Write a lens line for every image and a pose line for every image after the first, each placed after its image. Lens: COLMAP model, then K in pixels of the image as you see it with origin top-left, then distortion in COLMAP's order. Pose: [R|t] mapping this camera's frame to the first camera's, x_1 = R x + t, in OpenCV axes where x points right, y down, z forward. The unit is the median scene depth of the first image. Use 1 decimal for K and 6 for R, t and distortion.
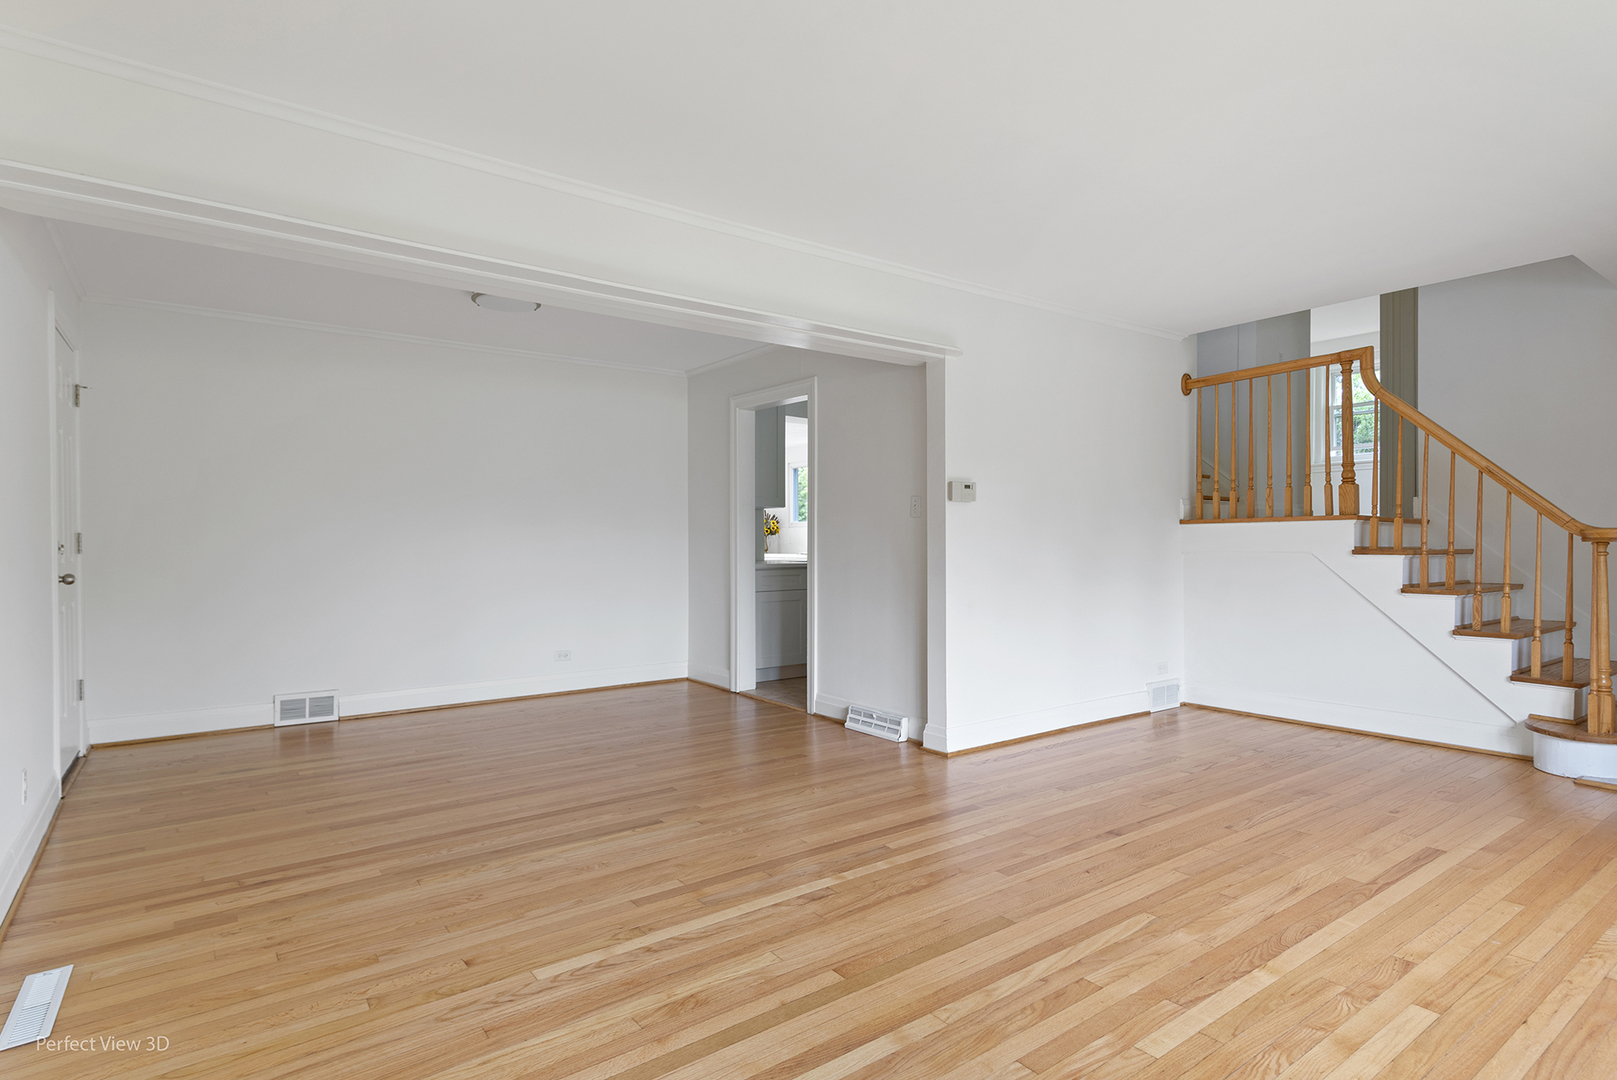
lens RADIAL K [[826.1, 0, 791.6], [0, 826.1, 554.8], [0, 0, 1]] dist [0.011012, -0.000797]
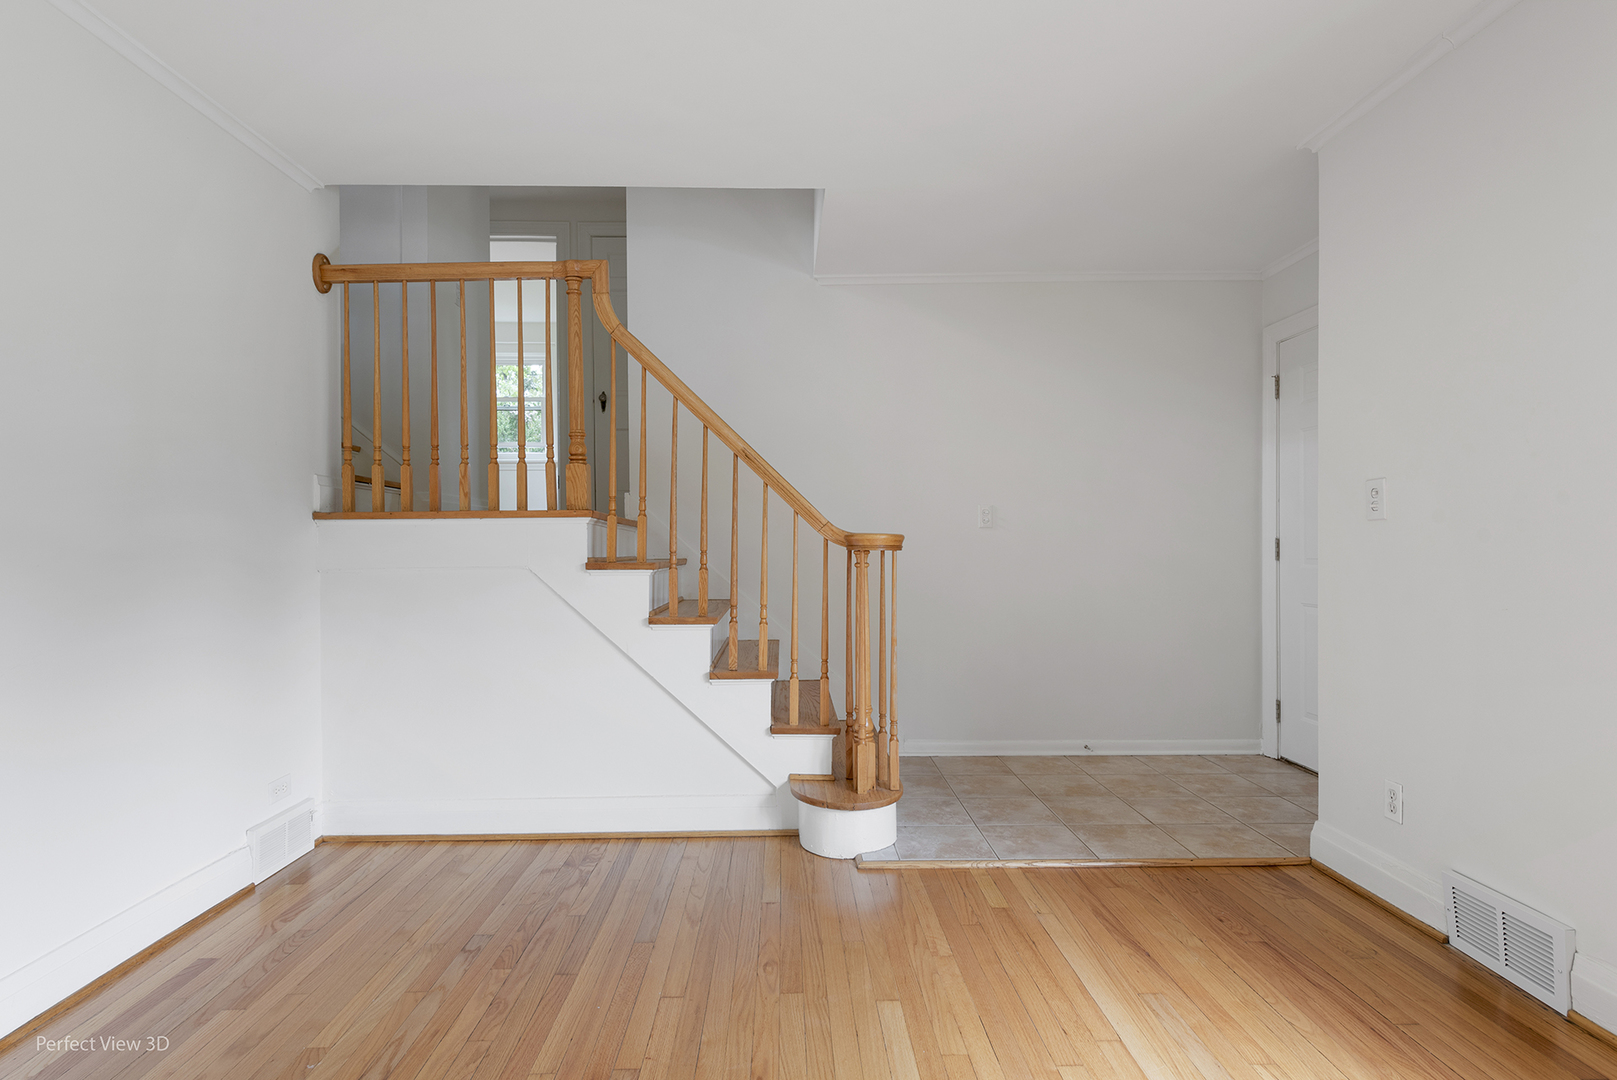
lens RADIAL K [[826.1, 0, 802.0], [0, 826.1, 546.1], [0, 0, 1]] dist [0.011012, -0.000797]
pose [[0.570948, -0.001277, 0.820985, 0.257106], [0.014622, 0.999856, -0.008613, -0.012197], [-0.820856, 0.016922, 0.570885, 0.532924]]
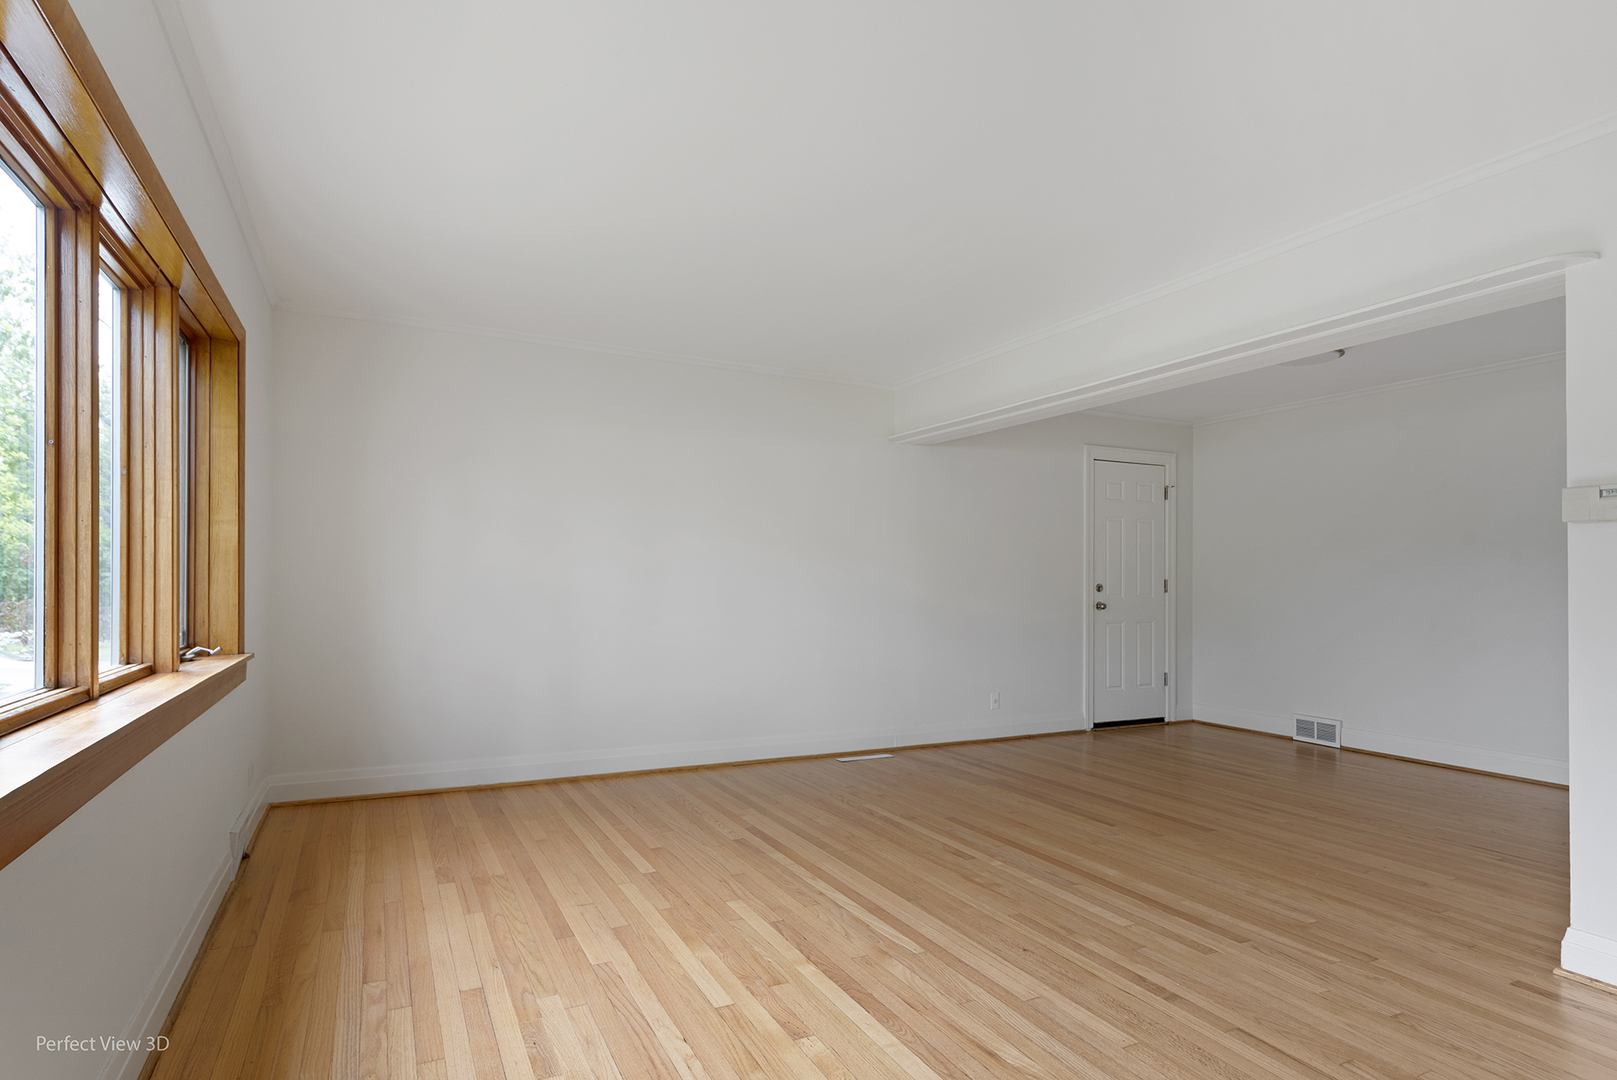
lens RADIAL K [[878.5, 0, 825.5], [0, 878.5, 537.1], [0, 0, 1]] dist [0.002166, 0.000907]
pose [[-0.142002, -0.044961, -0.988845, 0.879309], [-0.028328, 0.998743, -0.041343, -0.017959], [0.989461, 0.022141, -0.143098, 0.583223]]
